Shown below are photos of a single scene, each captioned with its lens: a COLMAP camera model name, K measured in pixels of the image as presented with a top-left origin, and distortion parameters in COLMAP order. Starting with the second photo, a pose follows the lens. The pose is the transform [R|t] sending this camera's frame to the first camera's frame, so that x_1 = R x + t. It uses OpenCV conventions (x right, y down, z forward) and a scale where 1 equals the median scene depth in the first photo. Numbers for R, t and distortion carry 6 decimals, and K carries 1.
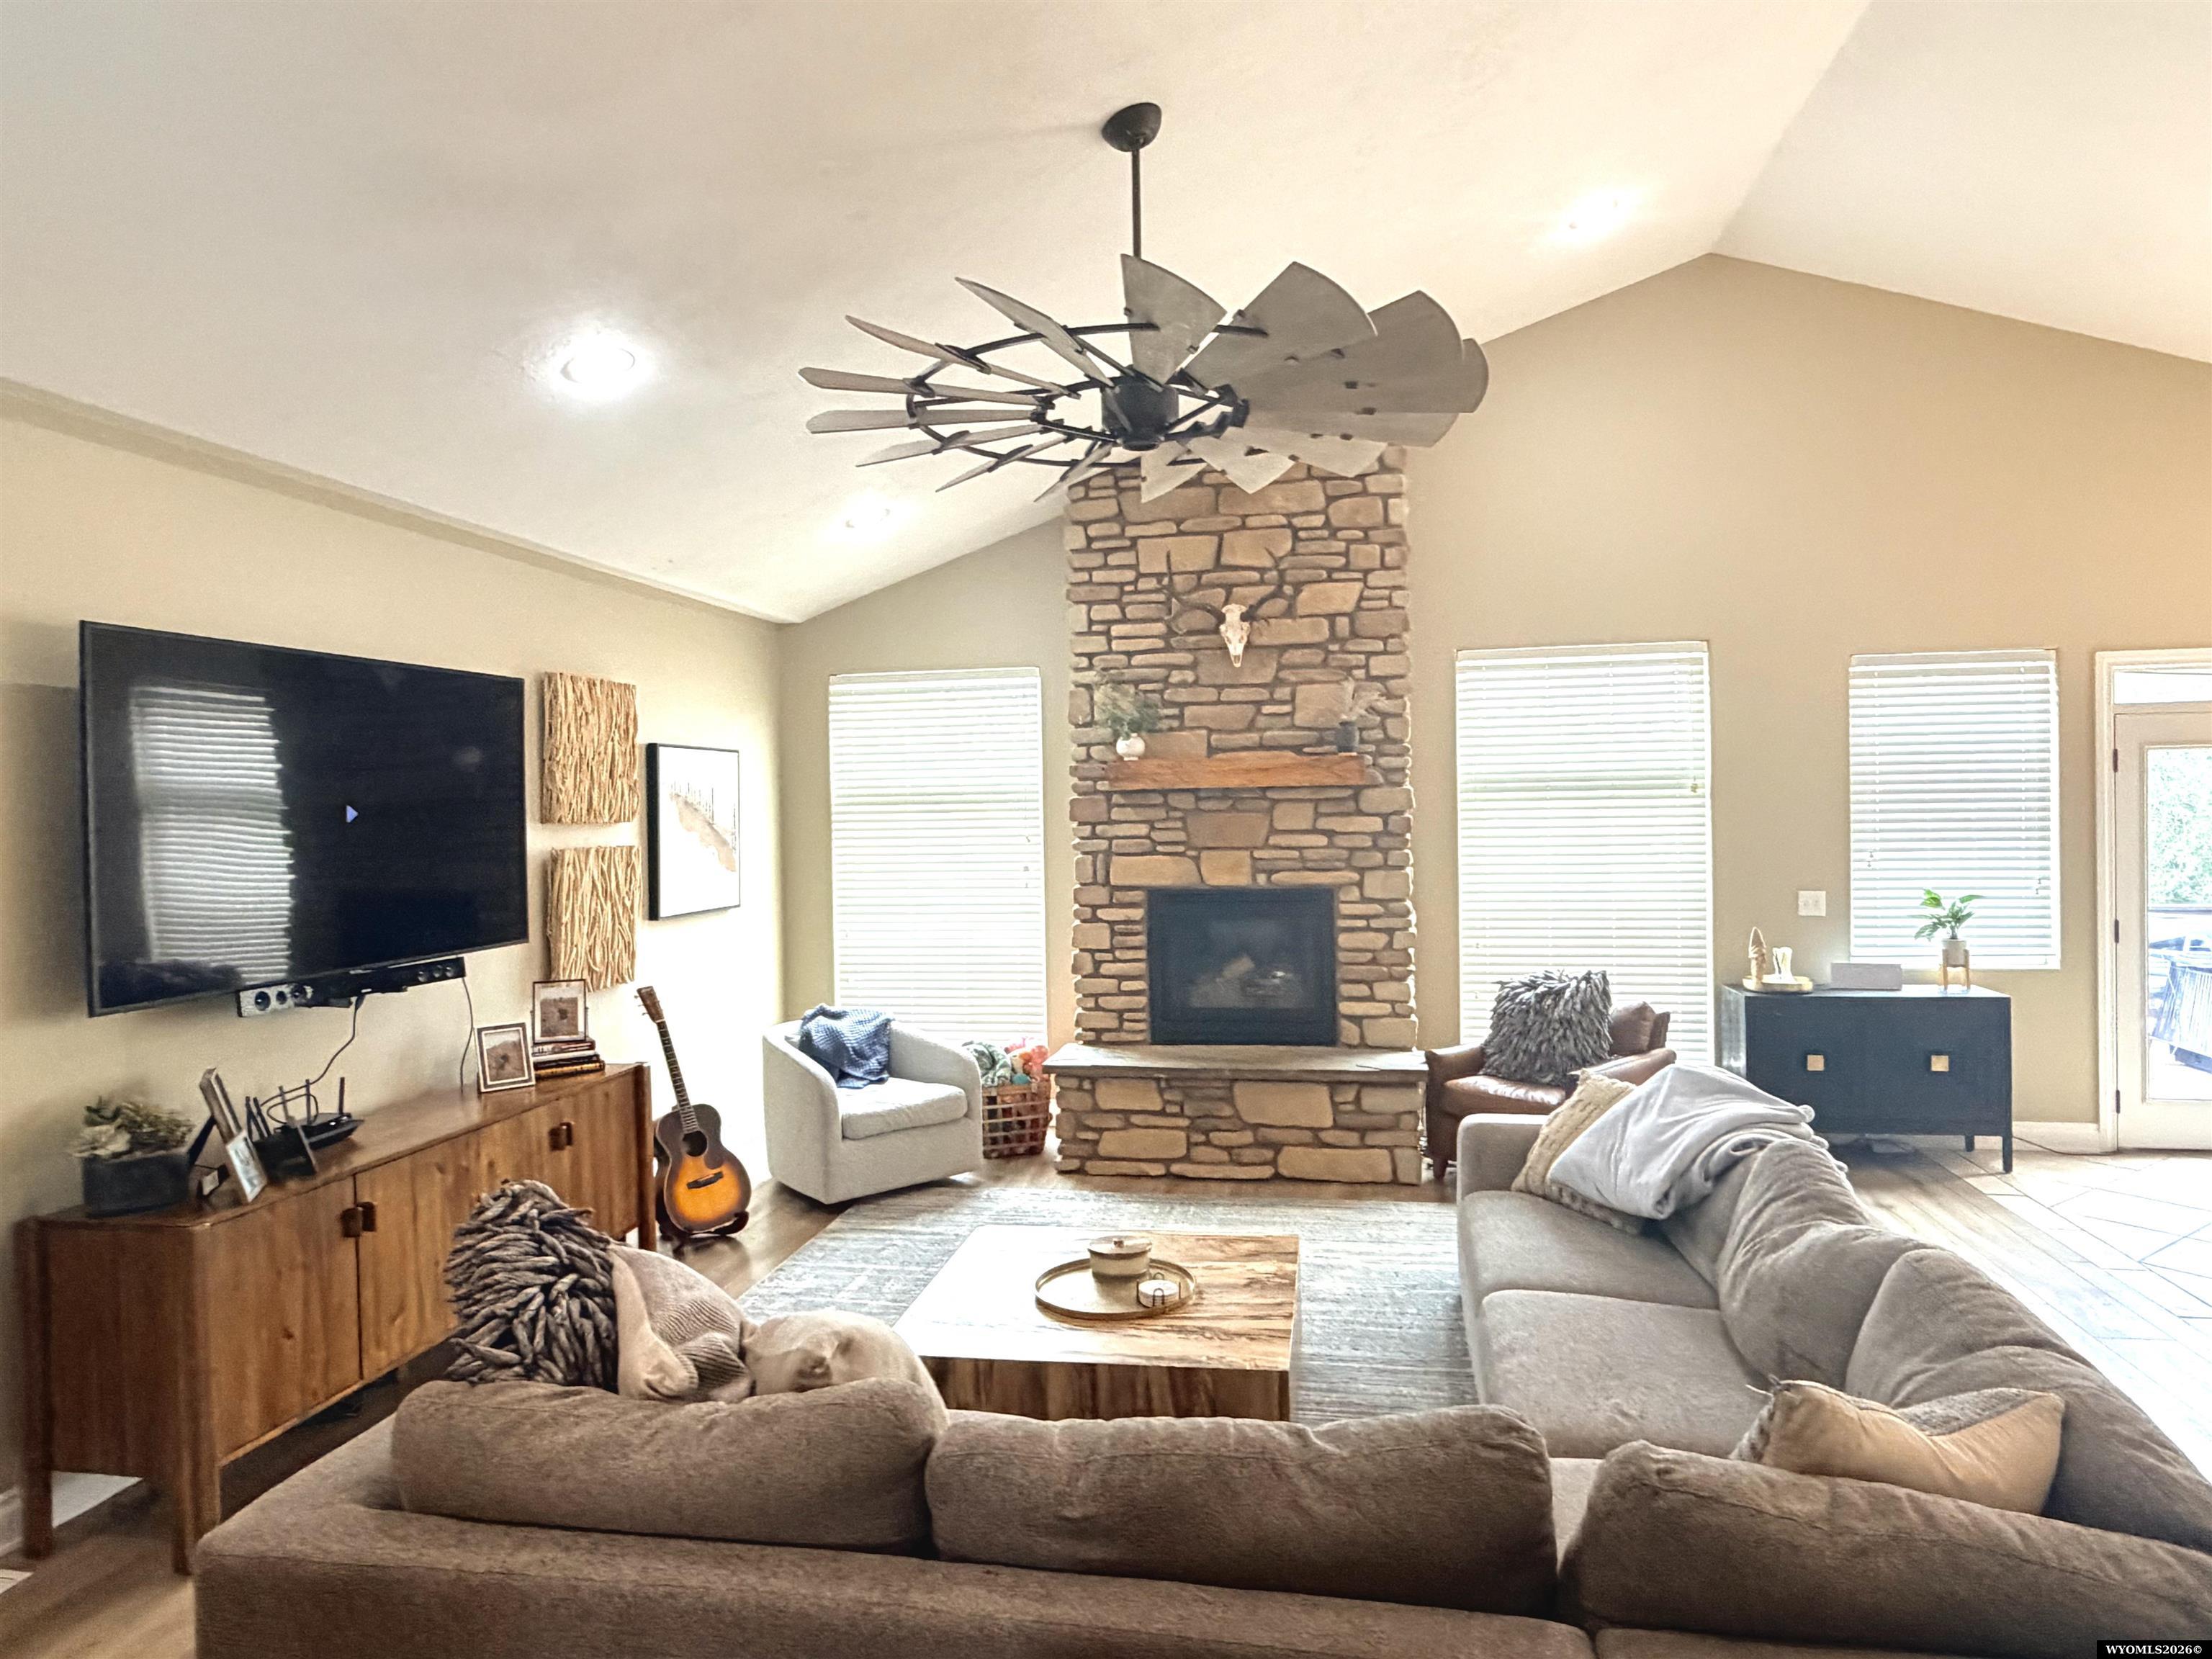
lens RADIAL K [[1351.7, 0, 1106.0], [0, 1351.7, 829.5], [0, 0, 1]] dist [0.000702, 0.000740]
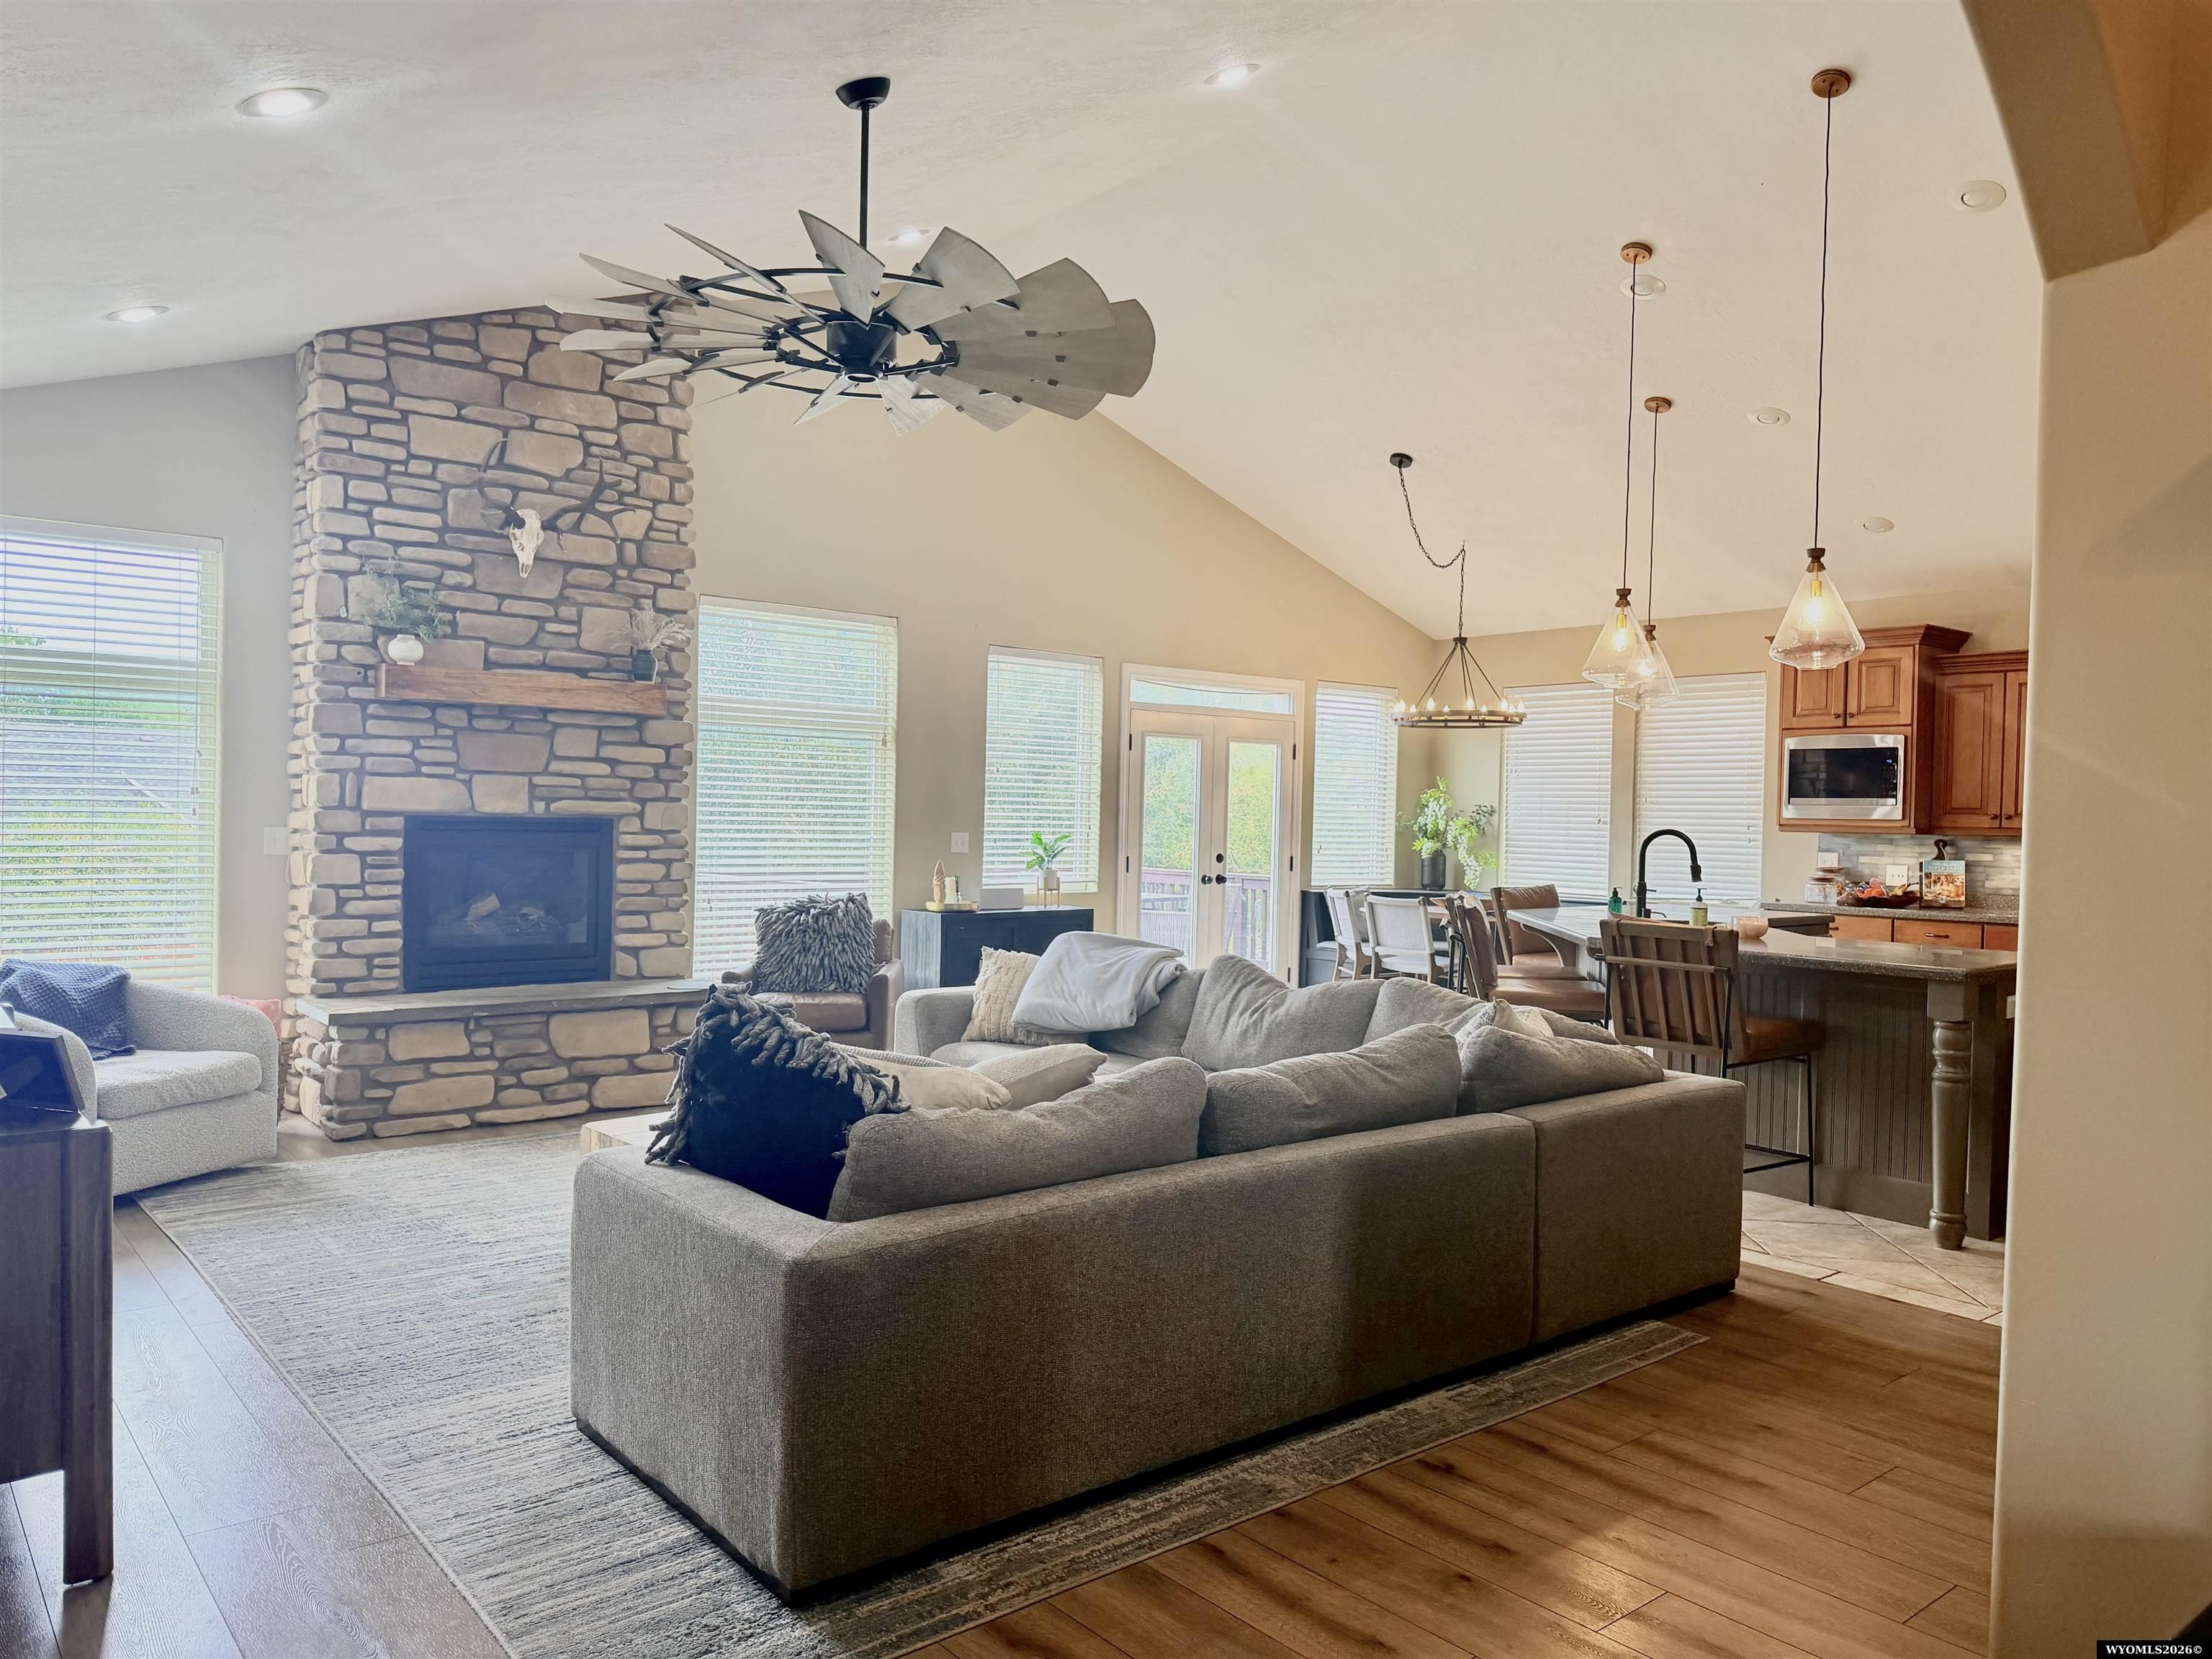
lens RADIAL K [[1560.4, 0, 1107.1], [0, 1560.4, 868.5], [0, 0, 1]] dist [0.099302, -0.203339]
pose [[0.629034, 0.005360, 0.777360, -0.494530], [-0.018585, 0.999794, 0.008145, 0.063758], [-0.777156, -0.019571, 0.629004, 0.001894]]
